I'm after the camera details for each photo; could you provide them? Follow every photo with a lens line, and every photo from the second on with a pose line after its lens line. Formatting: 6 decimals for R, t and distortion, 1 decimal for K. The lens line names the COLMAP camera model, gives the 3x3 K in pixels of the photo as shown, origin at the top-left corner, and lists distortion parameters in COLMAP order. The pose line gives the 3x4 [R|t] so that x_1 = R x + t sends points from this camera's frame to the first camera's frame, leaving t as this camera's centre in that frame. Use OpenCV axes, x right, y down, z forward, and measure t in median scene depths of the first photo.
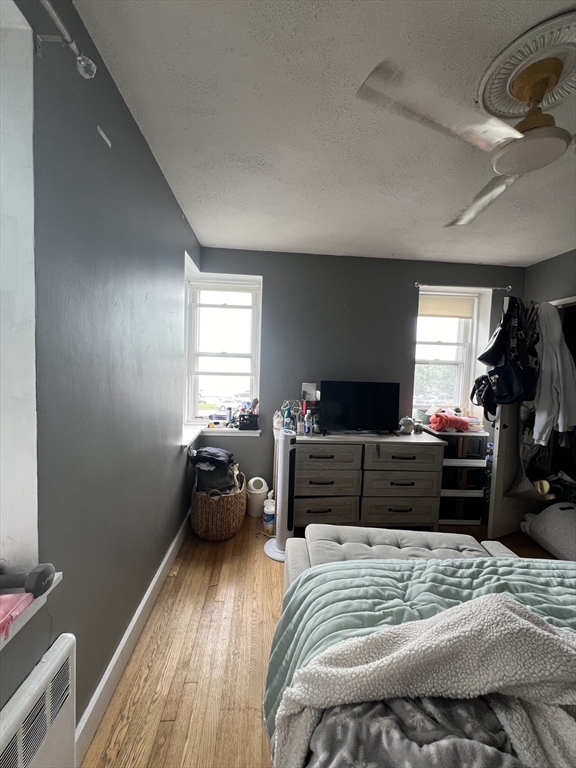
lens RADIAL K [[313.1, 0, 289.6], [0, 313.1, 385.9], [0, 0, 1]] dist [-0.007374, 0.001385]
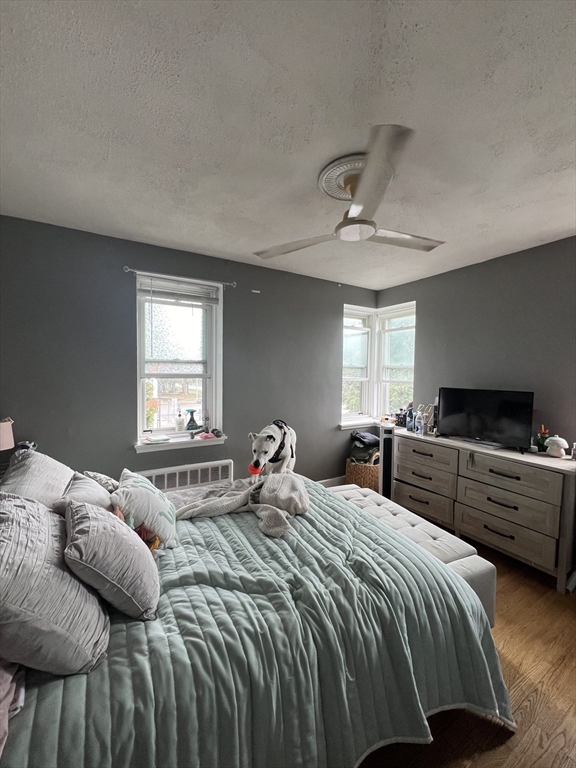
lens RADIAL K [[313.1, 0, 288.9], [0, 313.1, 386.2], [0, 0, 1]] dist [-0.007374, 0.001385]
pose [[0.441666, 0.013775, -0.897074, 0.898080], [-0.048832, 0.998769, -0.008705, 0.015613], [0.895850, 0.047650, 0.441795, 0.044799]]
